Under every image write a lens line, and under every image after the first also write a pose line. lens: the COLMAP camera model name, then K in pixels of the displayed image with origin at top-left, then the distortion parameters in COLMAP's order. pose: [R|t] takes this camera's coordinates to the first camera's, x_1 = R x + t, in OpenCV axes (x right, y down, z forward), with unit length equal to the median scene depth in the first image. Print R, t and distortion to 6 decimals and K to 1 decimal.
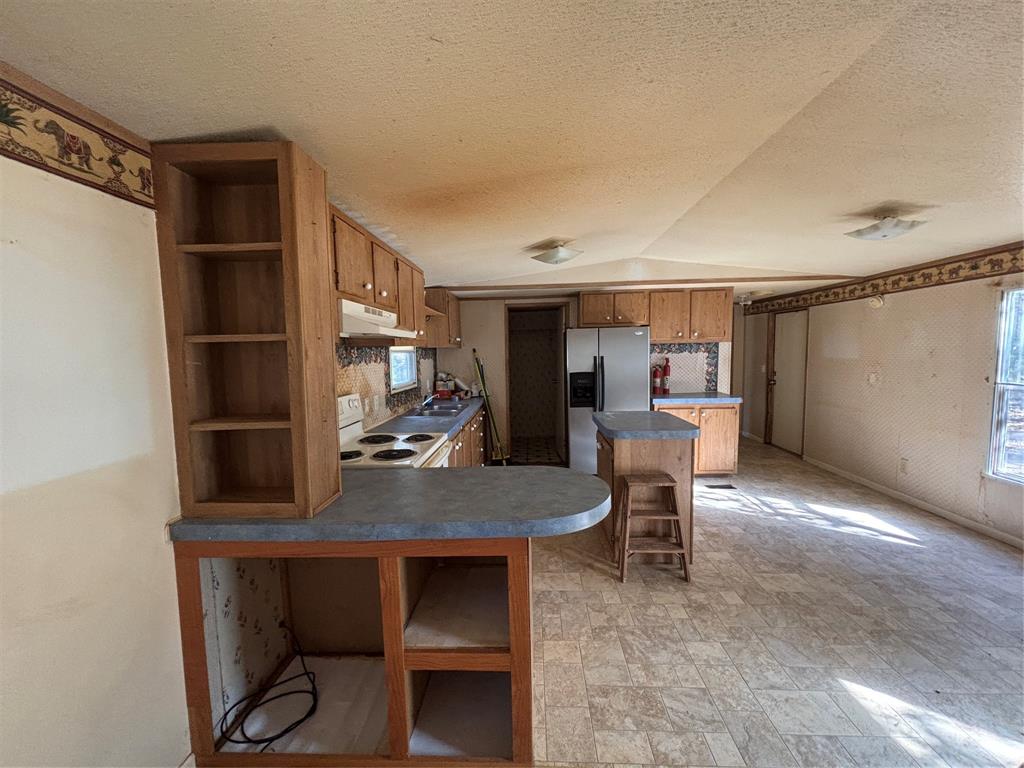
lens RADIAL K [[412.5, 0, 515.1], [0, 412.5, 389.4], [0, 0, 1]] dist [-0.000964, 0.001152]
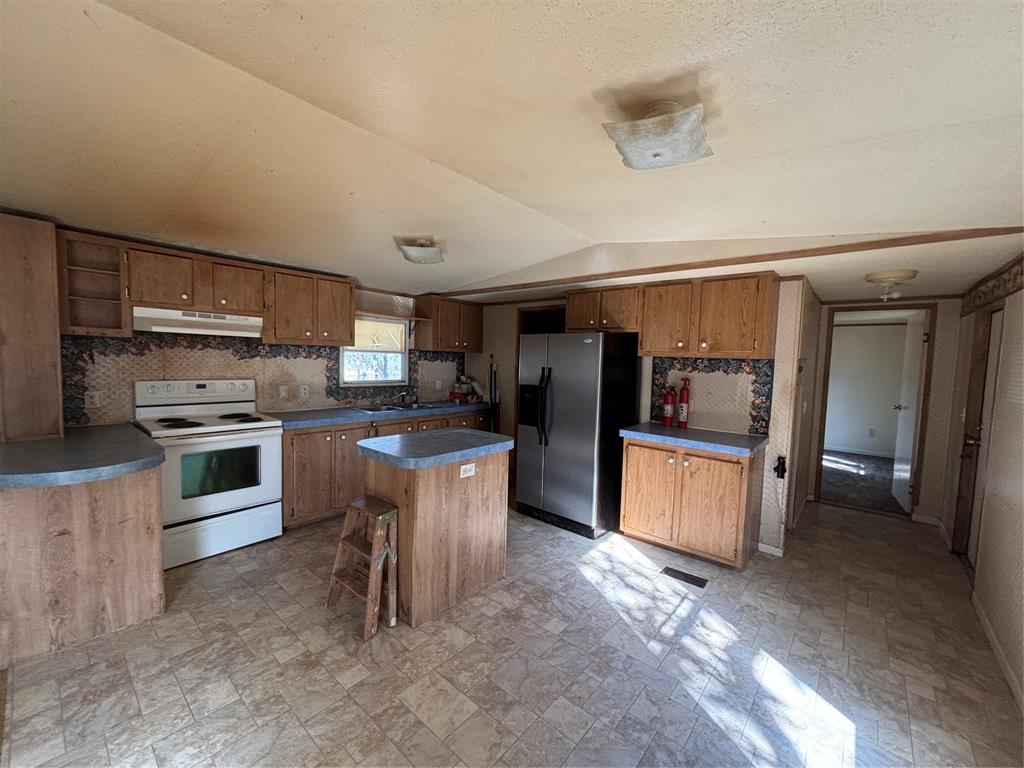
lens RADIAL K [[412.5, 0, 512.4], [0, 412.5, 386.8], [0, 0, 1]] dist [-0.000964, 0.001152]
pose [[0.788523, 0.090012, -0.608382, 0.734799], [-0.105990, 0.994319, 0.009738, -0.046745], [0.605803, 0.056804, 0.793585, 0.331975]]
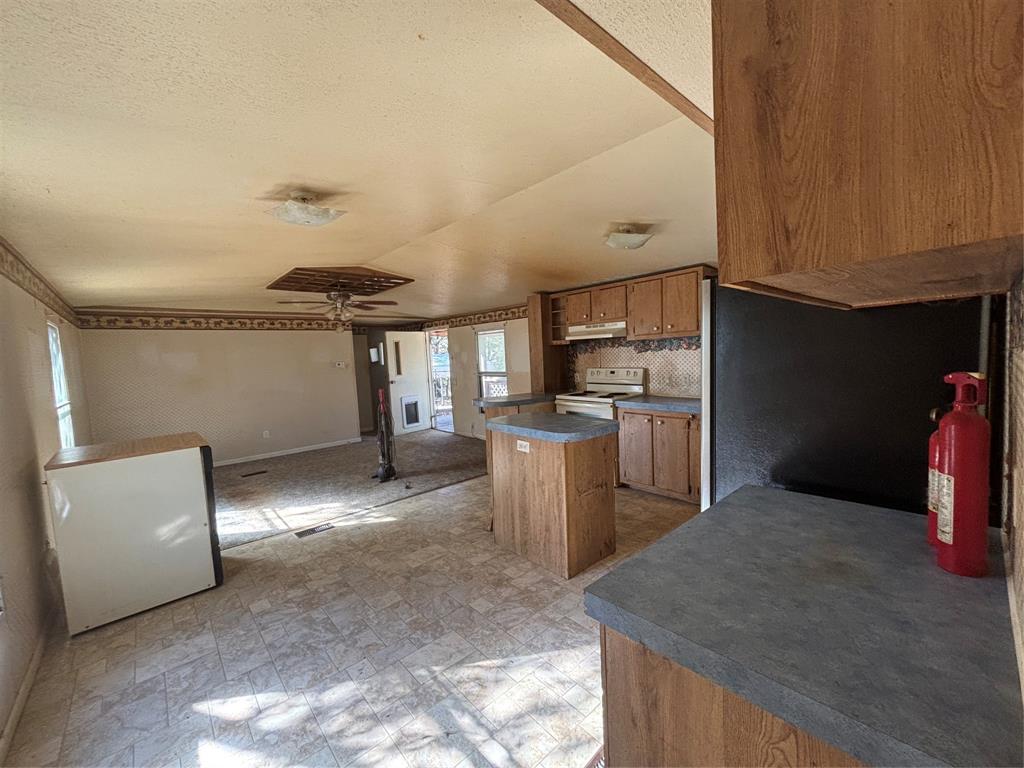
lens RADIAL K [[412.5, 0, 513.2], [0, 412.5, 383.9], [0, 0, 1]] dist [-0.000964, 0.001152]
pose [[-0.709002, 0.099424, -0.698163, 0.814998], [-0.009069, 0.988644, 0.150001, -0.122367], [0.705148, 0.112683, -0.700049, 1.276045]]
